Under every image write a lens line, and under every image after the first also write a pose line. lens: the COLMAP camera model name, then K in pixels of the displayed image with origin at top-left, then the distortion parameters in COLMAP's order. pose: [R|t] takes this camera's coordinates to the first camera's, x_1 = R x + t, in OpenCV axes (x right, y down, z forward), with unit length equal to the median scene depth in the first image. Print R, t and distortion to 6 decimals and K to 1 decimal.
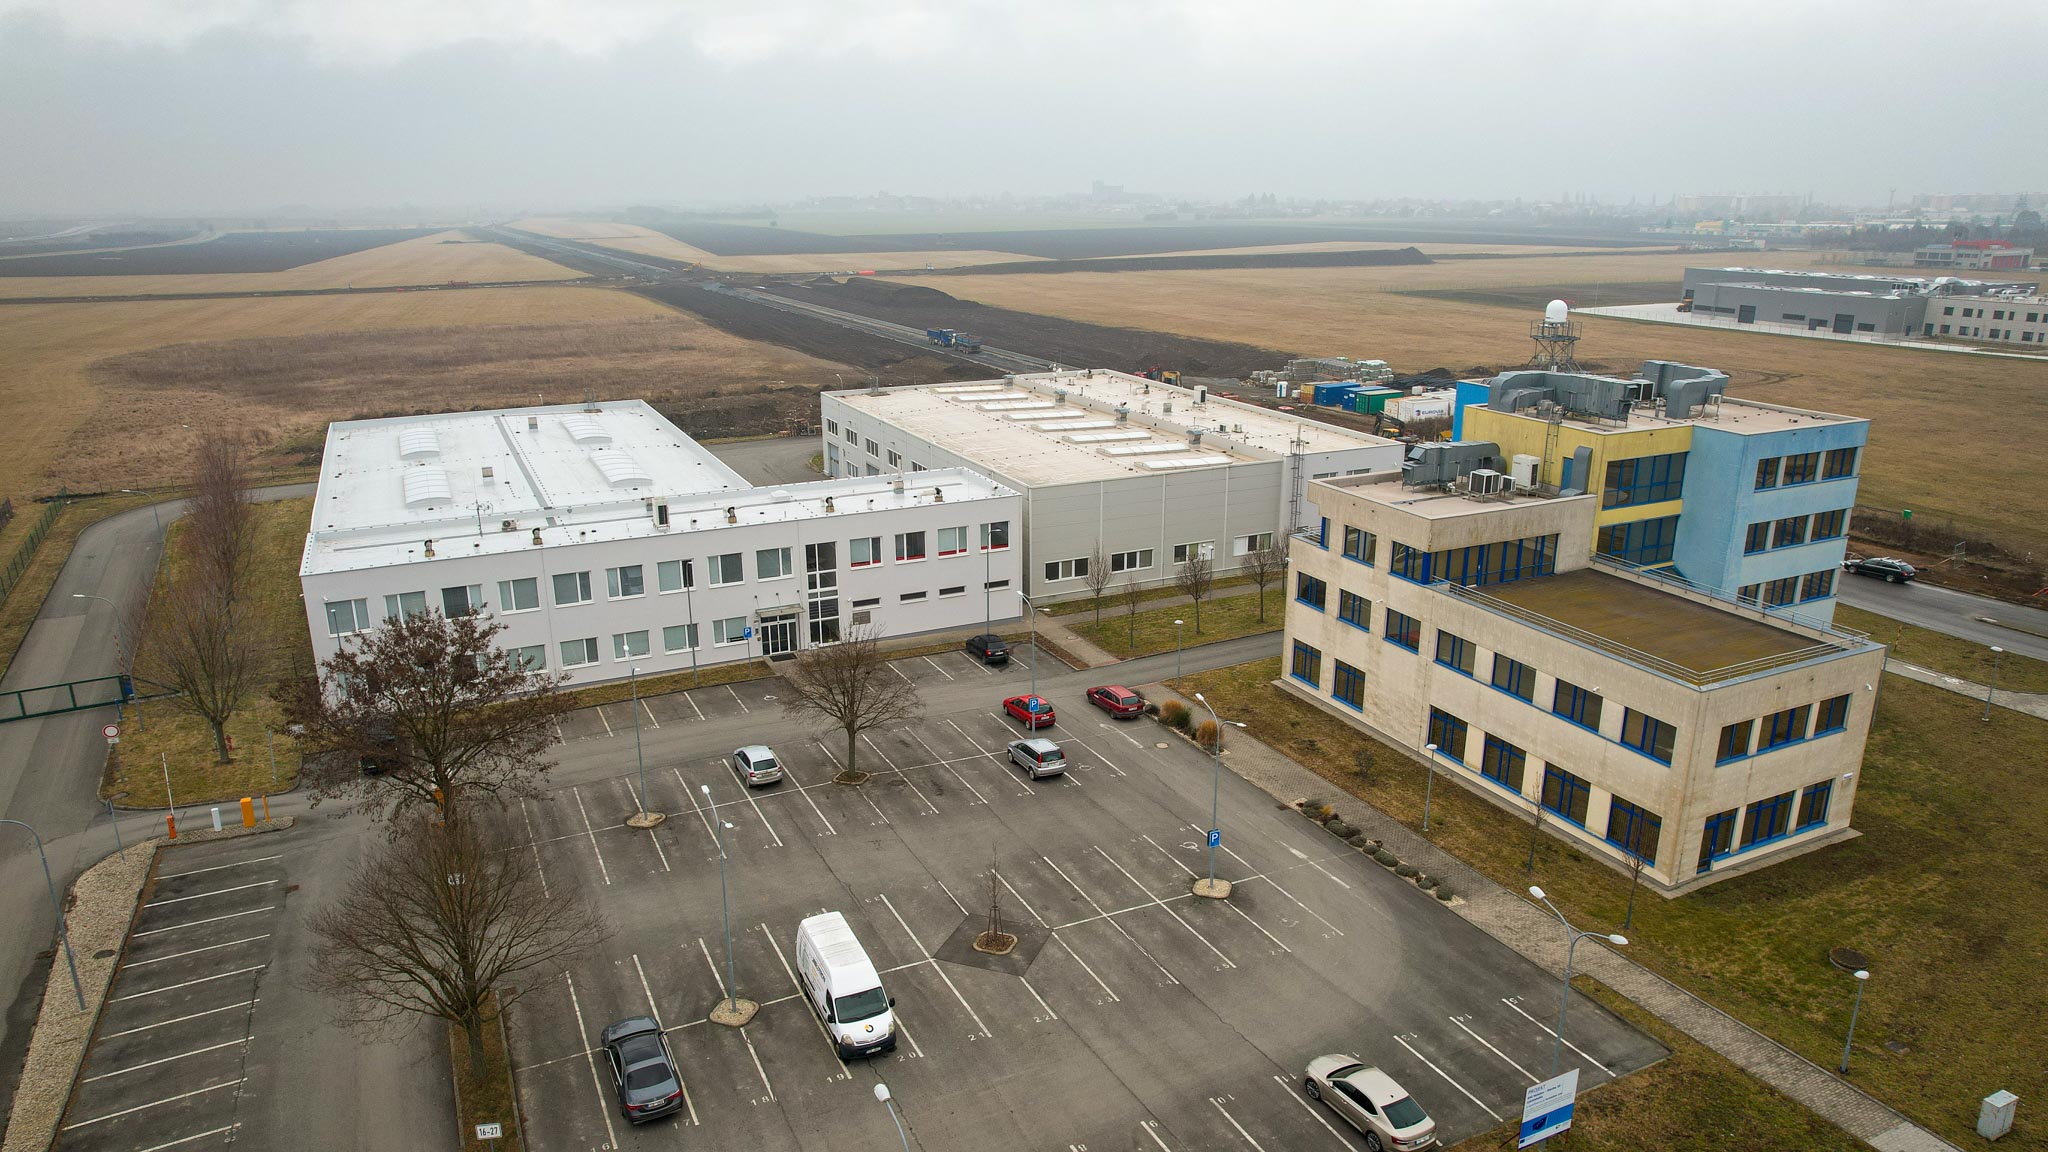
lens RADIAL K [[1310.5, 0, 1024.0], [0, 1310.5, 585.2], [0, 0, 1]] dist [-0.074929, 0.065828]
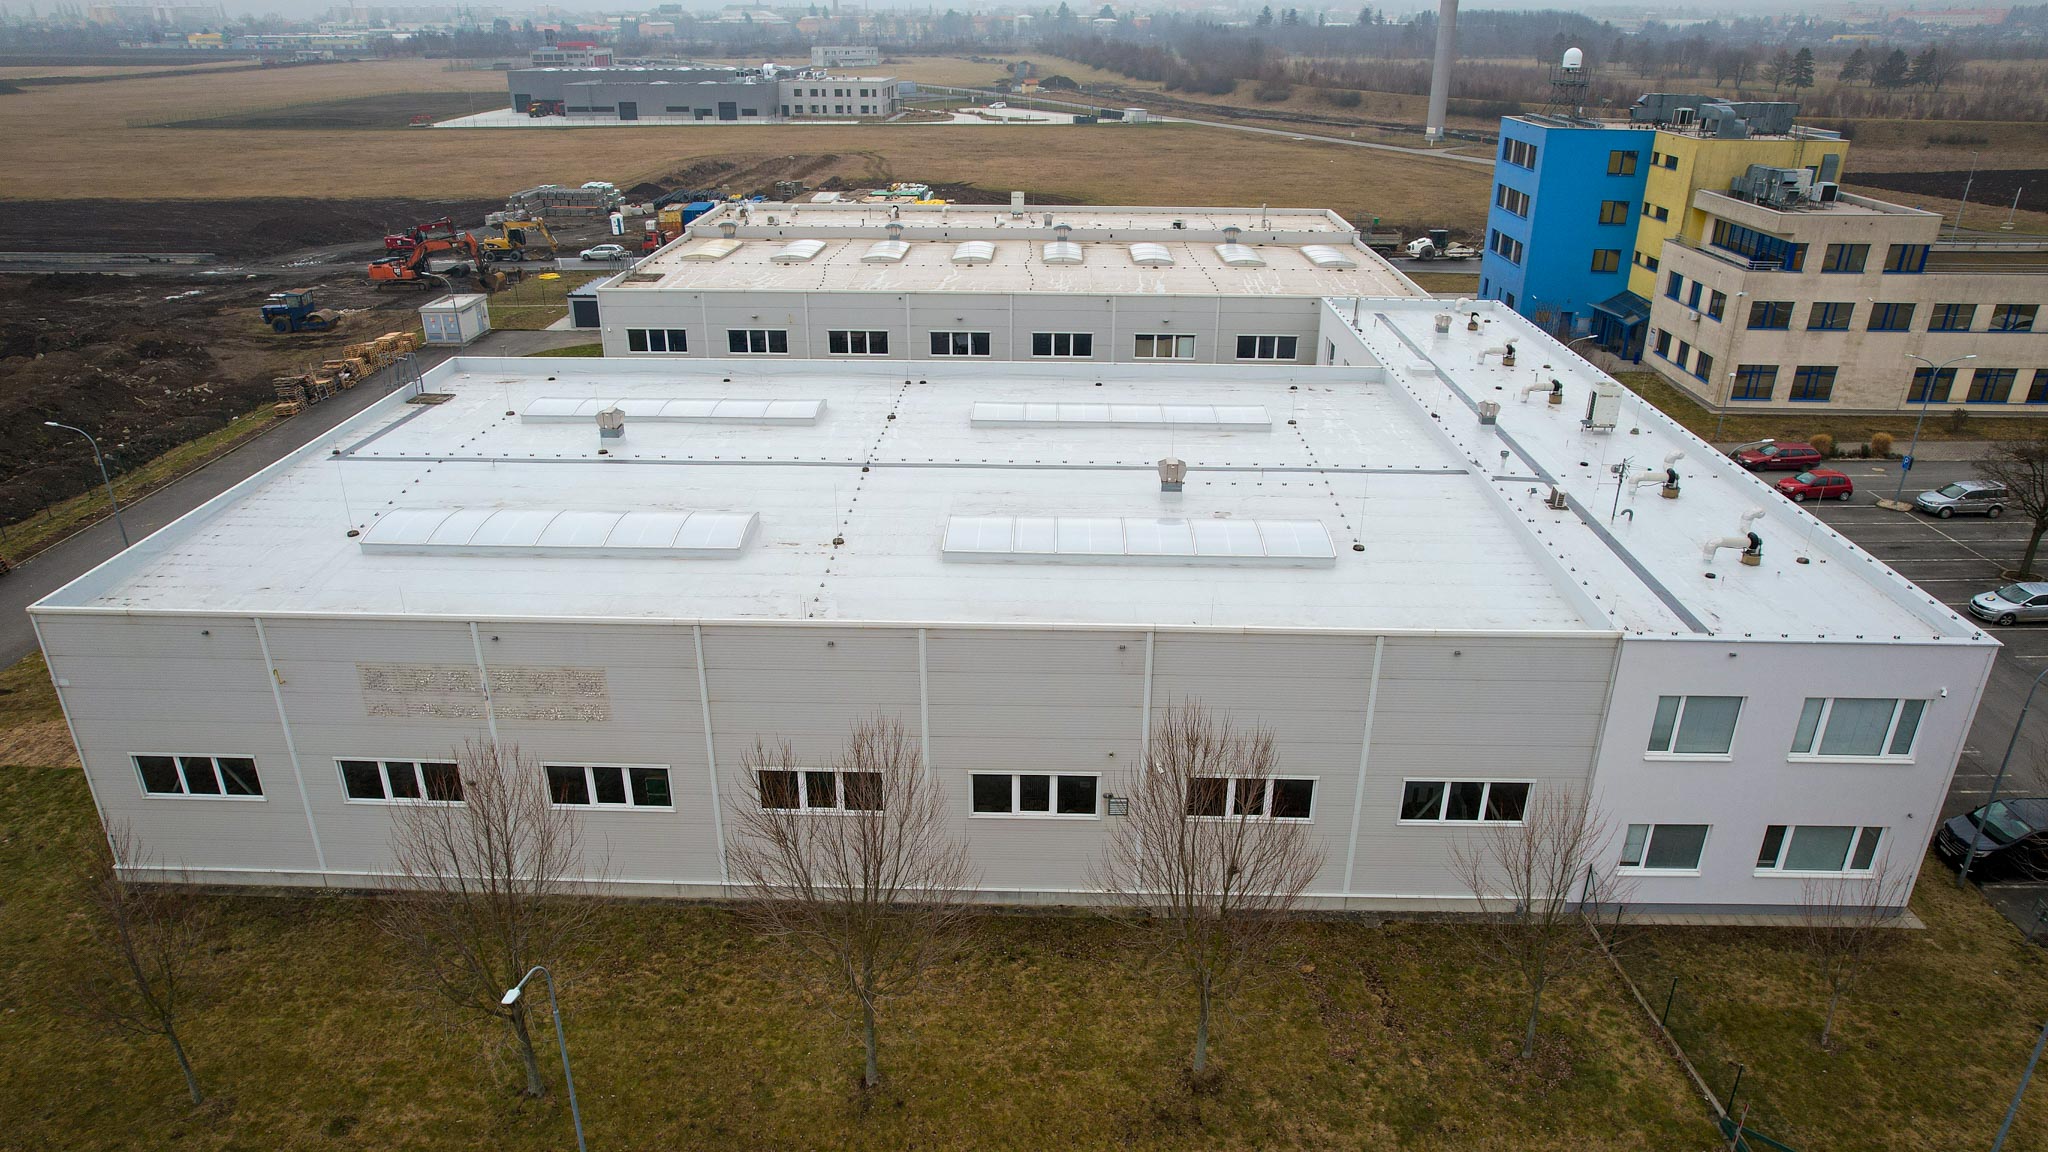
lens RADIAL K [[1310.5, 0, 1015.3], [0, 1310.5, 590.1], [0, 0, 1]] dist [-0.074929, 0.065828]
pose [[0.459896, -0.361827, 0.810911, -0.540873], [0.253953, 0.928667, 0.270344, -0.122333], [-0.850884, 0.081603, 0.518978, 0.512118]]
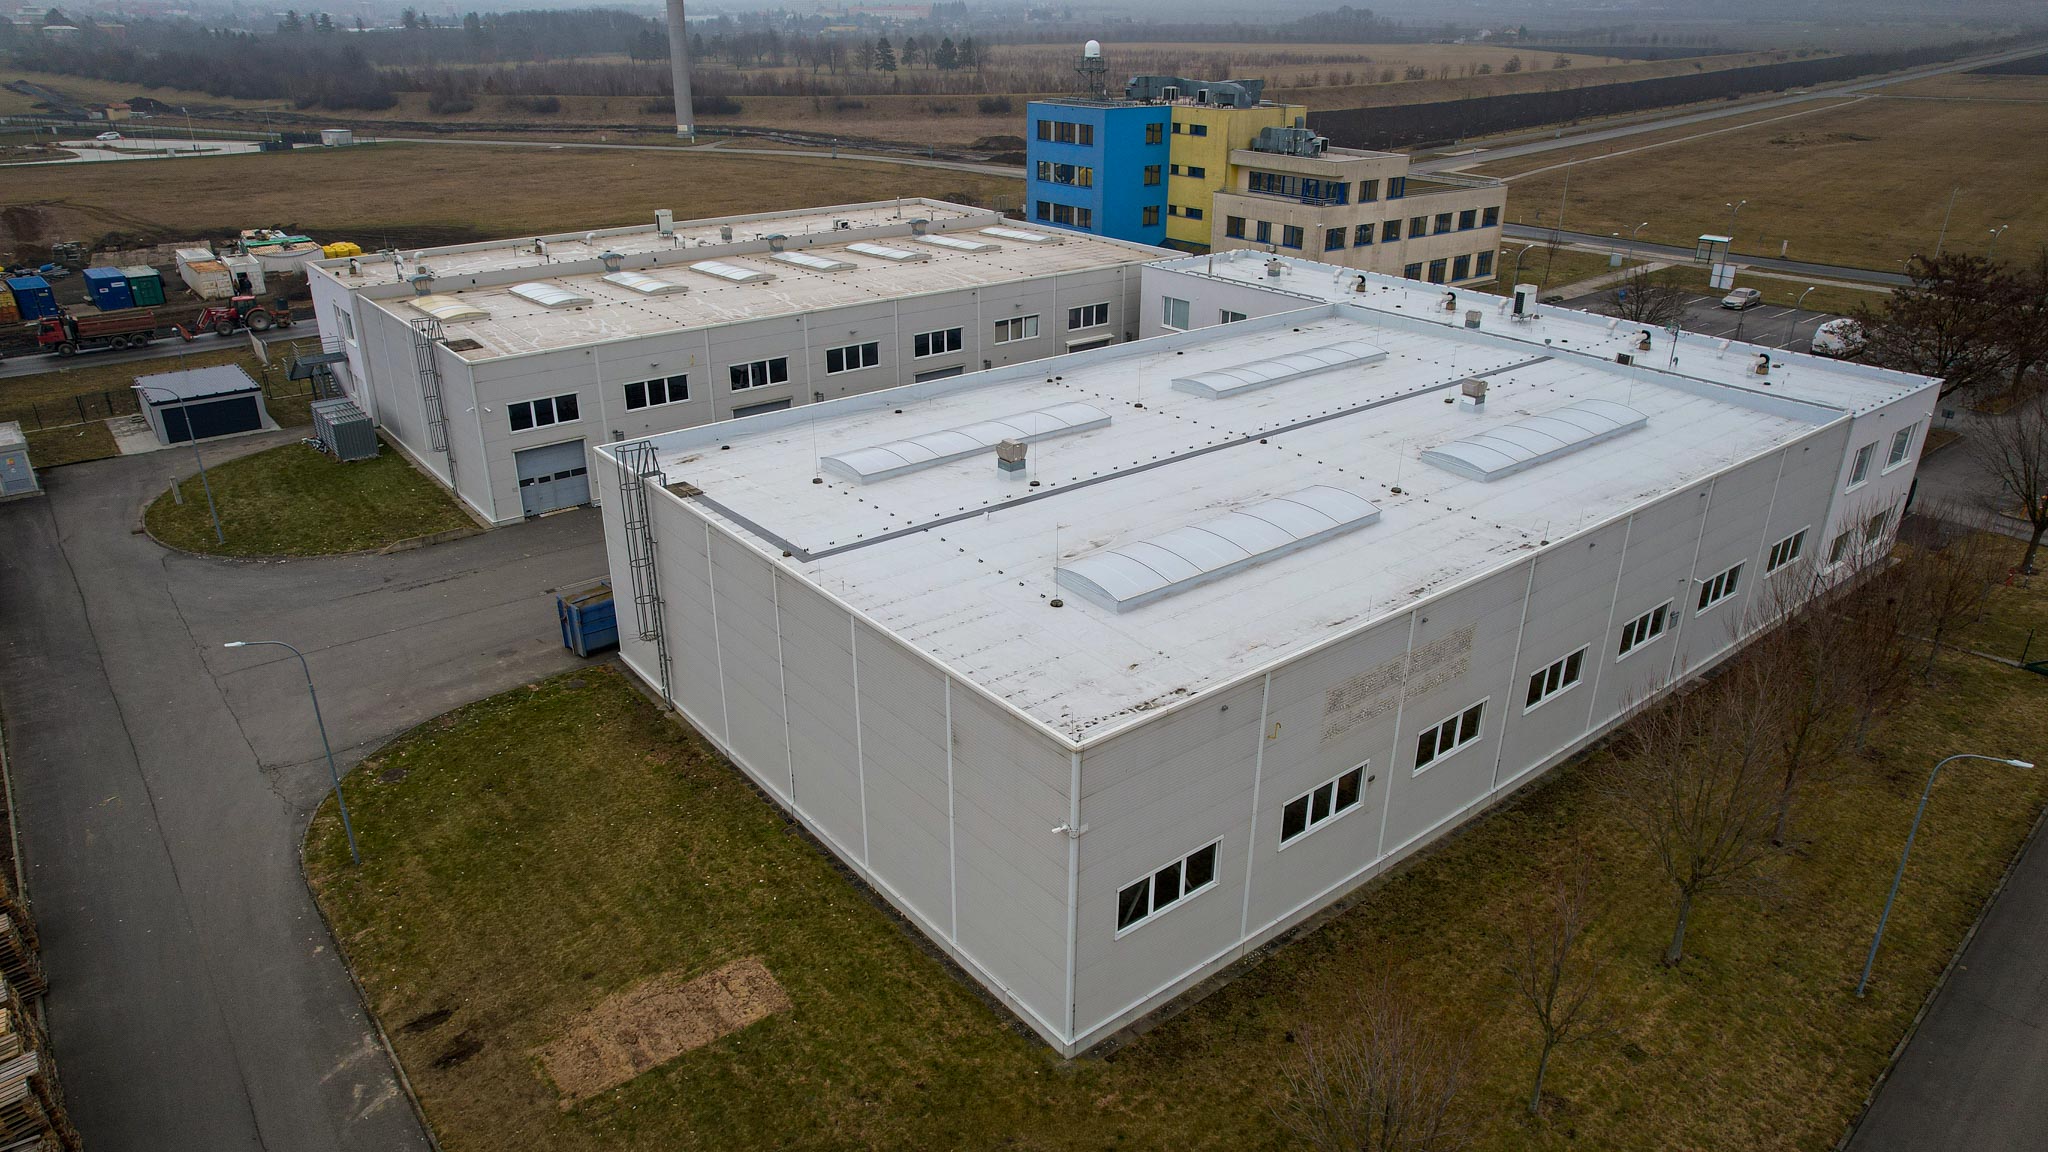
lens RADIAL K [[1310.5, 0, 1012.3], [0, 1310.5, 615.1], [0, 0, 1]] dist [-0.074929, 0.065828]
pose [[-0.217265, -0.412585, 0.884630, -0.599521], [0.283168, 0.840665, 0.461626, -0.214018], [-0.934137, 0.350794, -0.065816, 0.812820]]
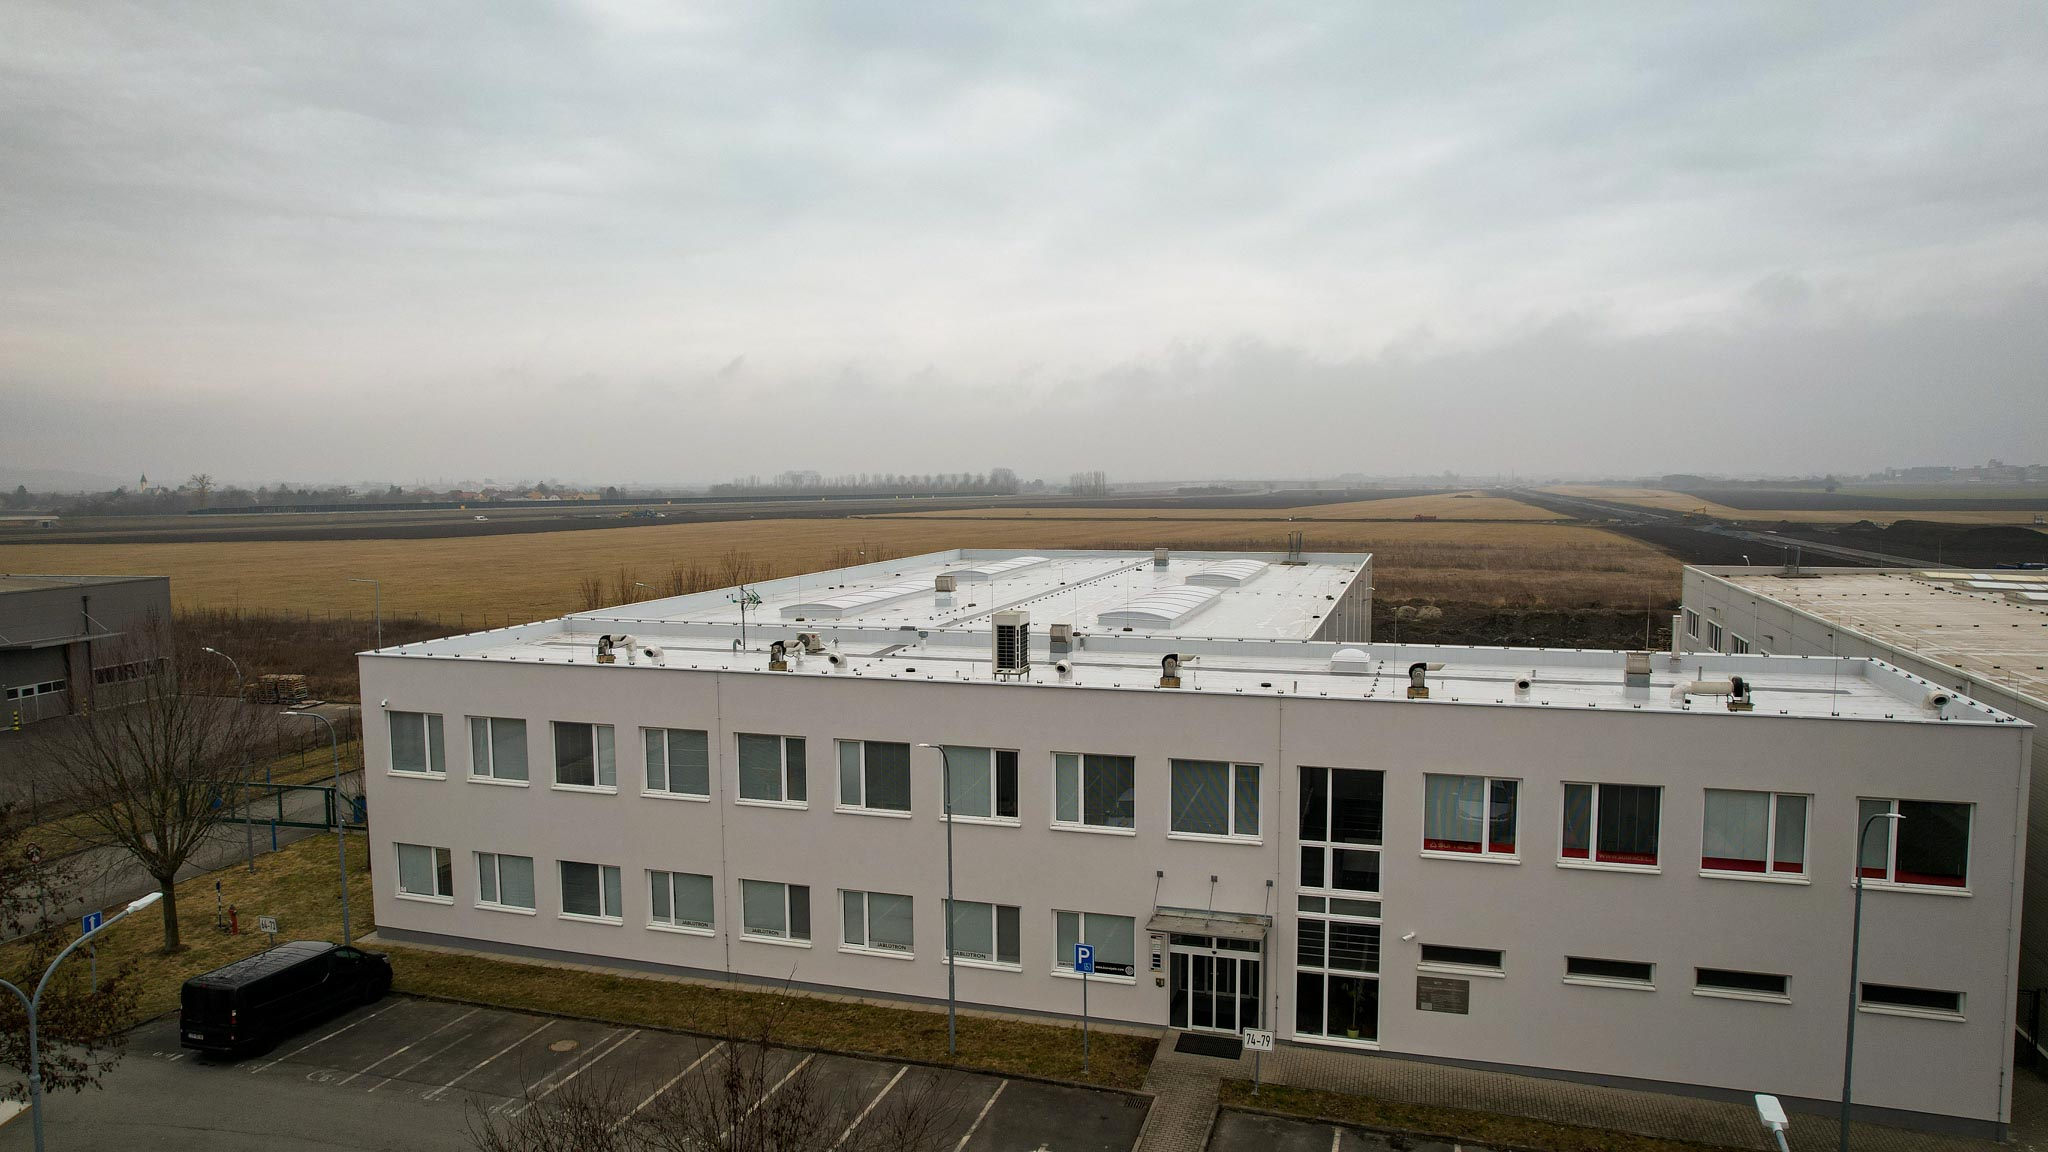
lens RADIAL K [[1310.5, 0, 1023.9], [0, 1310.5, 590.7], [0, 0, 1]] dist [-0.074929, 0.065828]
pose [[0.730094, 0.058843, -0.680809, 0.017607], [-0.193812, 0.973205, -0.123728, -0.010137], [0.655286, 0.222282, 0.721935, 0.373523]]
